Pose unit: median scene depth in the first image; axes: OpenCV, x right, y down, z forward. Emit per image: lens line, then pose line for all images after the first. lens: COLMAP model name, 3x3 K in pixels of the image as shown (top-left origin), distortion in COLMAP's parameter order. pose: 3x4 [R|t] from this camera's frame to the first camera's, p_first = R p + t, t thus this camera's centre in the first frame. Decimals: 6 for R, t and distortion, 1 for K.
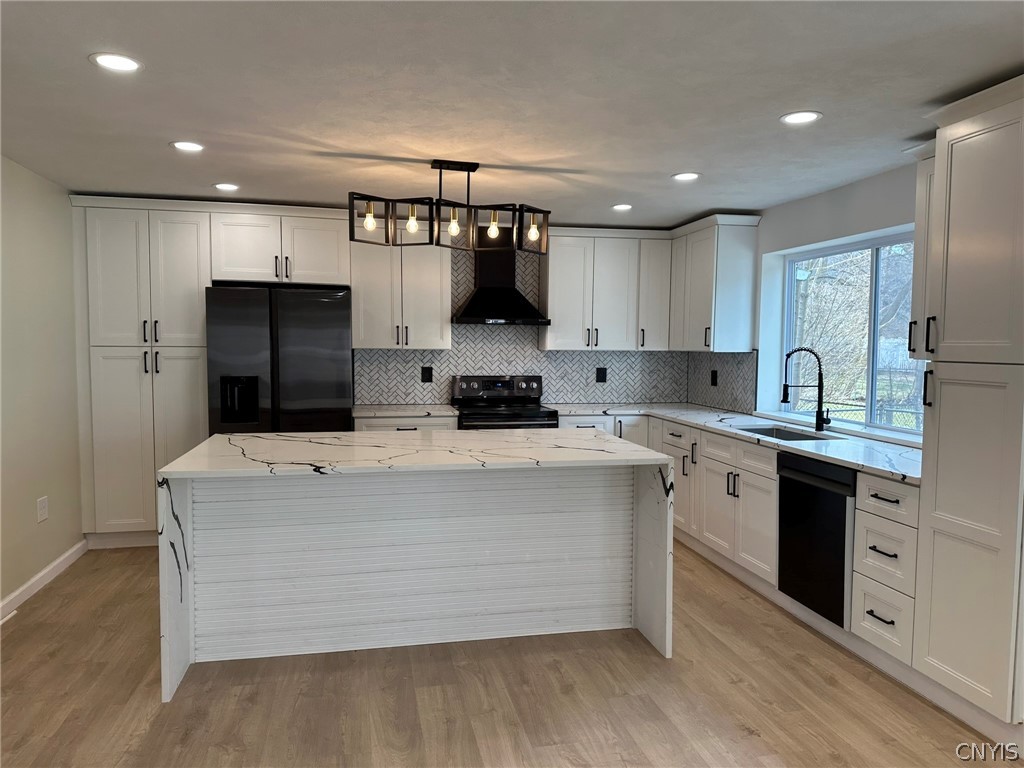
lens RADIAL K [[710.7, 0, 512.0], [0, 710.7, 384.0], [0, 0, 1]] dist [0.172769, -0.323393]
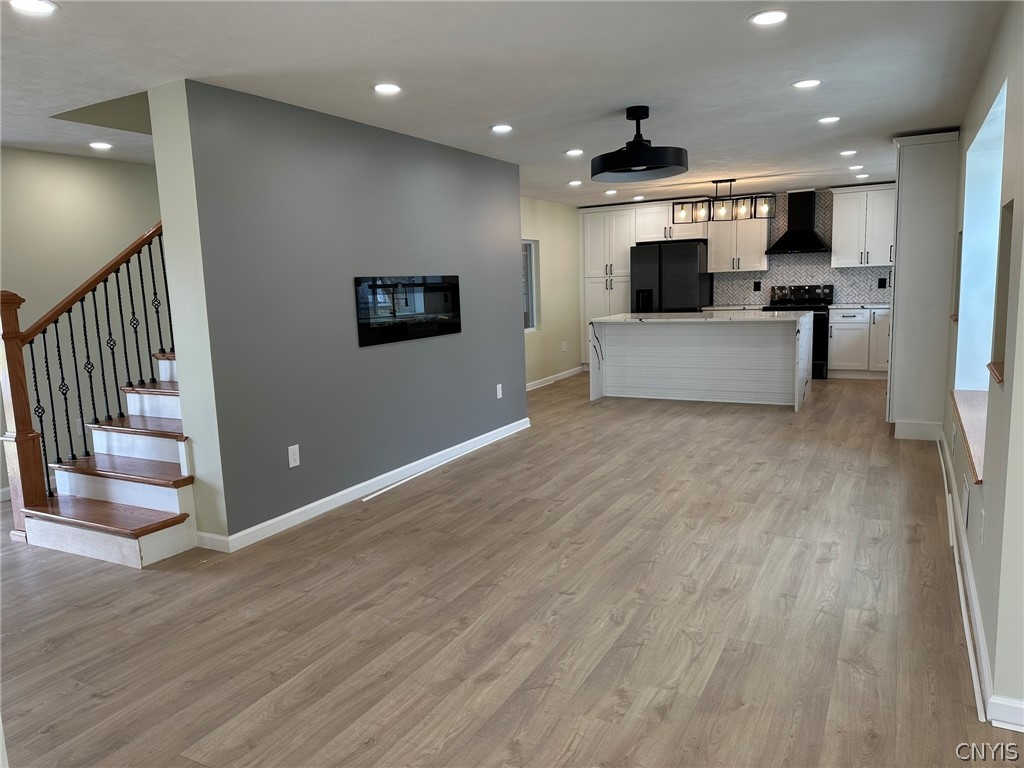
lens RADIAL K [[710.7, 0, 512.0], [0, 710.7, 384.0], [0, 0, 1]] dist [0.172769, -0.323393]
pose [[0.762955, 0.057534, -0.643886, 0.629716], [0.004262, 0.995562, 0.094008, 0.060442], [0.646438, -0.074468, 0.759324, -0.771417]]
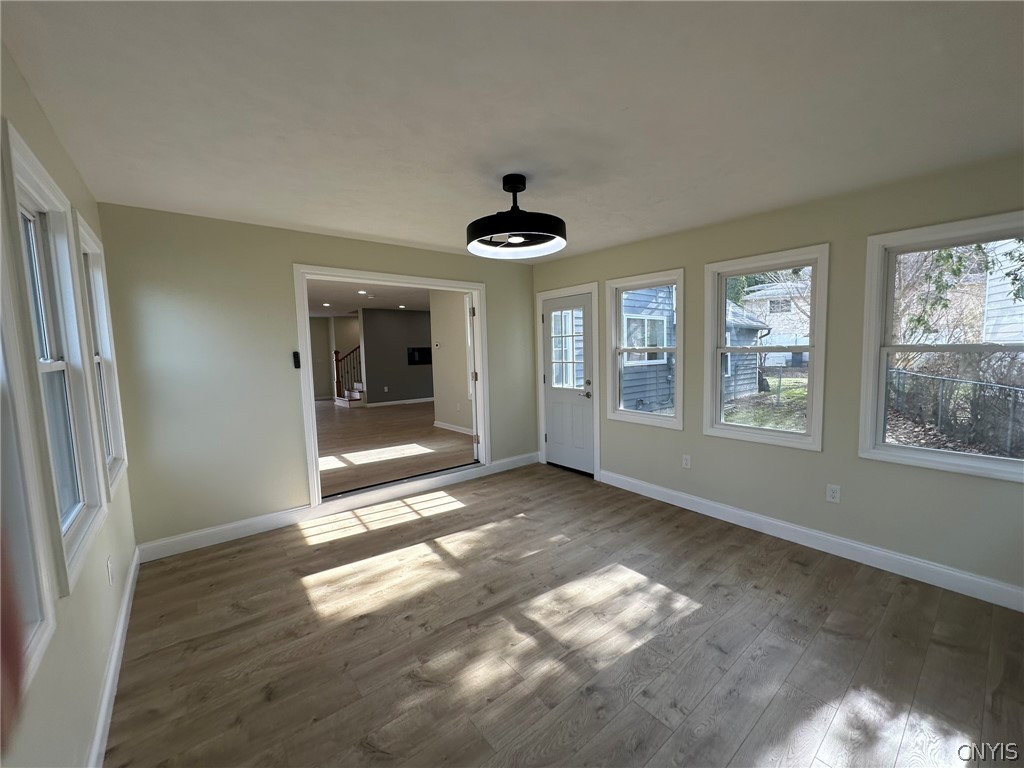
lens RADIAL K [[408.6, 0, 512.0], [0, 408.6, 384.0], [0, 0, 1]] dist [-0.000866, 0.000408]
pose [[0.458937, 0.050494, -0.887033, 1.987100], [-0.026359, 0.998718, 0.043214, 0.089722], [0.888078, 0.003549, 0.459680, -0.688851]]
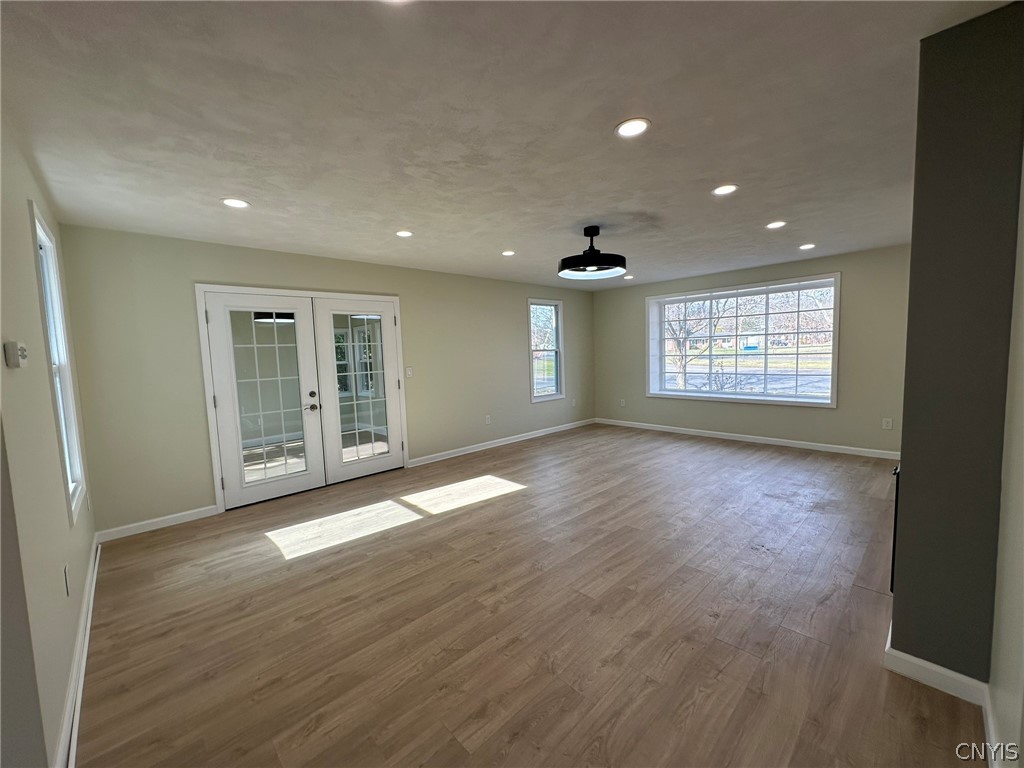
lens RADIAL K [[408.6, 0, 512.0], [0, 408.6, 384.0], [0, 0, 1]] dist [-0.000866, 0.000408]
pose [[-0.523093, -0.061404, 0.850061, 0.231094], [0.085011, 0.988668, 0.123729, 0.040077], [-0.848026, 0.136986, -0.511945, -0.410137]]
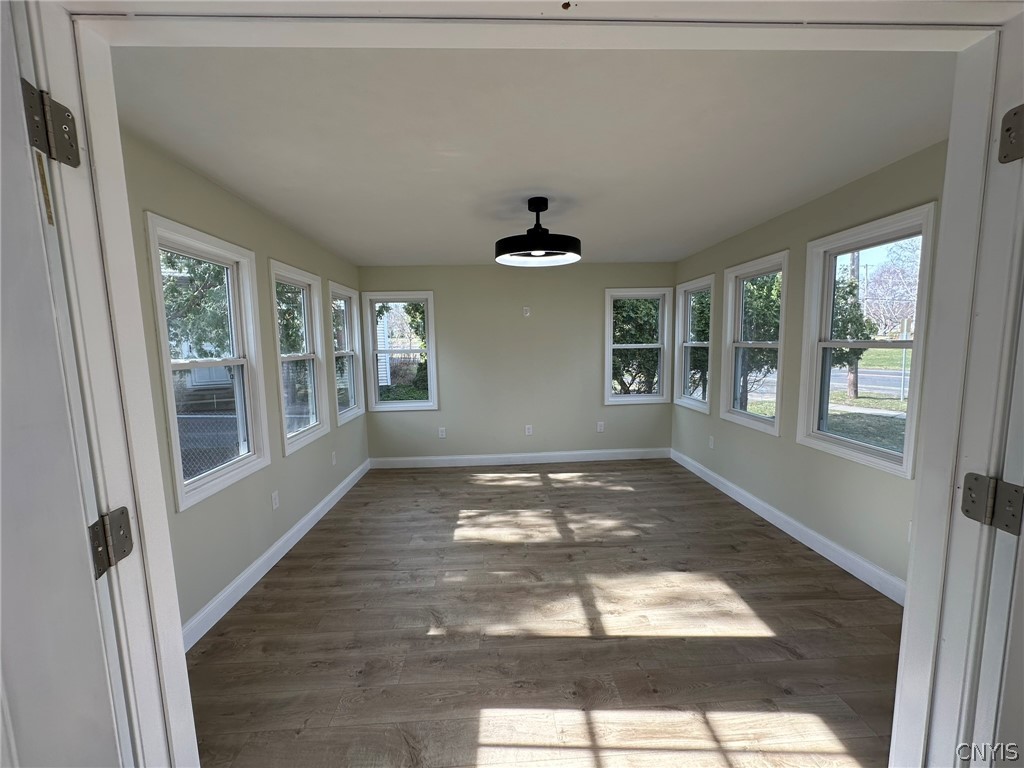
lens RADIAL K [[408.6, 0, 512.0], [0, 408.6, 384.0], [0, 0, 1]] dist [-0.000866, 0.000408]
pose [[0.156390, -0.123260, 0.979974, 0.990853], [0.087170, 0.990033, 0.110614, 0.053612], [-0.983841, 0.068125, 0.165575, -0.511554]]
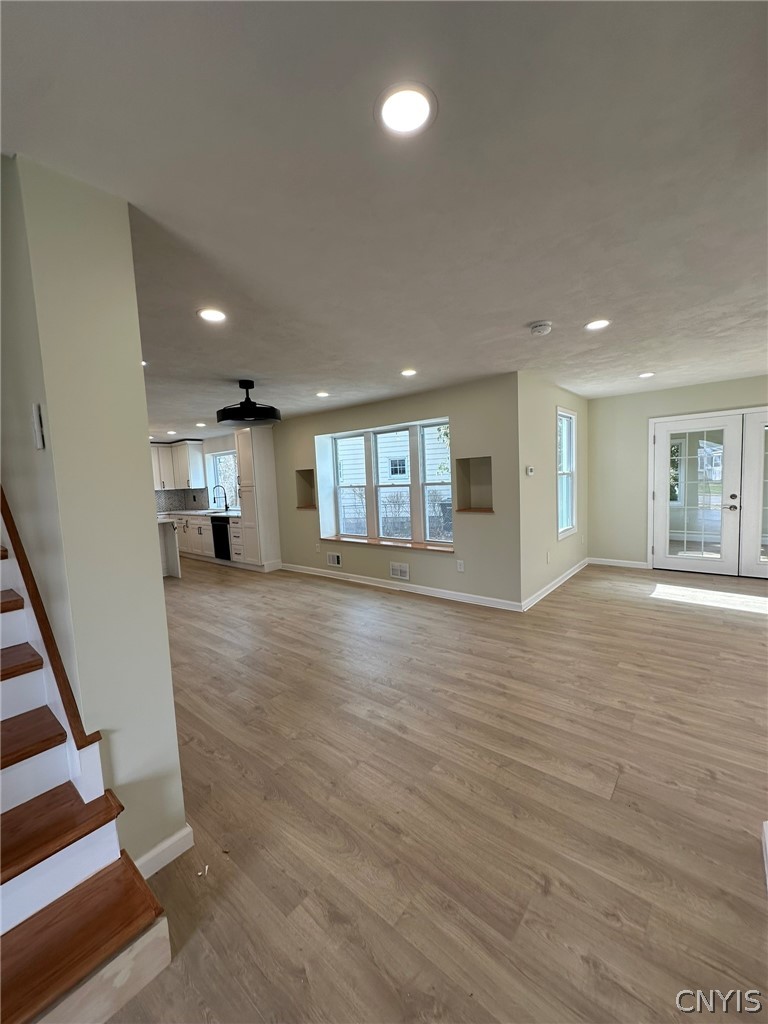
lens RADIAL K [[408.6, 0, 384.0], [0, 408.6, 512.0], [0, 0, 1]] dist [-0.000866, 0.000408]
pose [[0.784757, -0.096564, 0.612235, -0.120104], [0.089690, 0.995084, 0.041984, 0.048697], [-0.613280, 0.021964, 0.789560, -0.746551]]
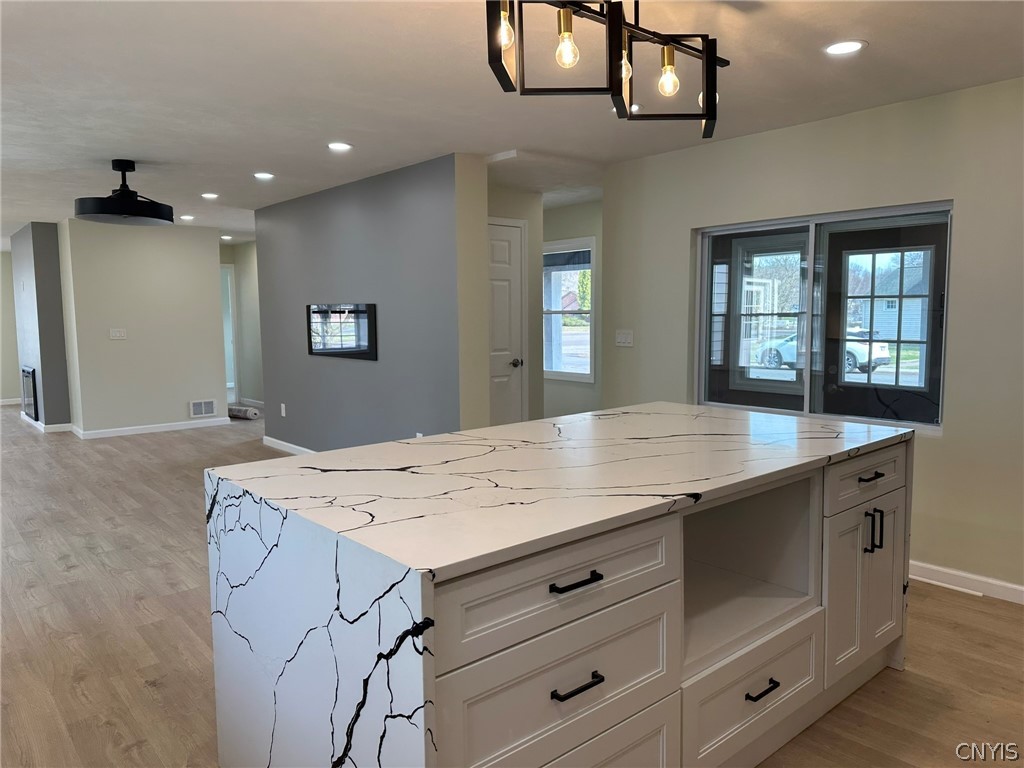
lens RADIAL K [[723.5, 0, 512.0], [0, 723.5, 384.0], [0, 0, 1]] dist [0.005561, 0.001403]
pose [[-0.875857, 0.047282, -0.480248, 0.191831], [-0.030341, 0.987824, 0.152588, -0.058150], [0.481616, 0.148217, -0.863758, 1.108270]]
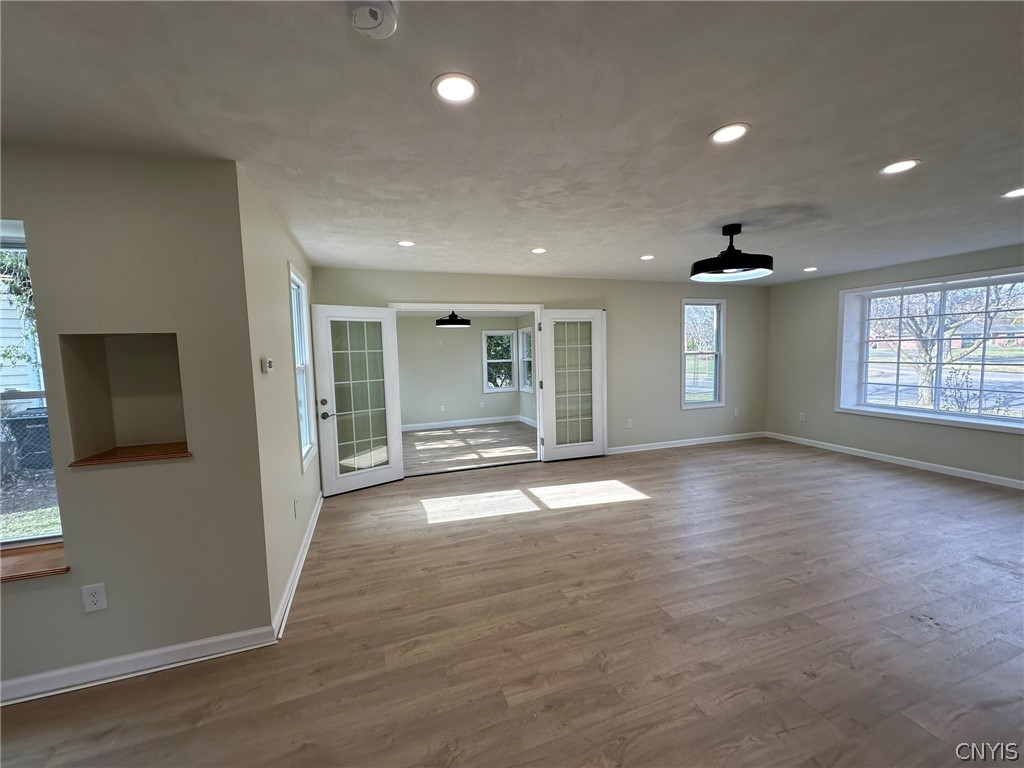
lens RADIAL K [[408.6, 0, 512.0], [0, 408.6, 384.0], [0, 0, 1]] dist [-0.000866, 0.000408]
pose [[-0.123585, -0.085798, 0.988618, 0.159974], [0.087423, 0.991440, 0.096971, 0.027030], [-0.988476, 0.098412, -0.115026, -0.482588]]
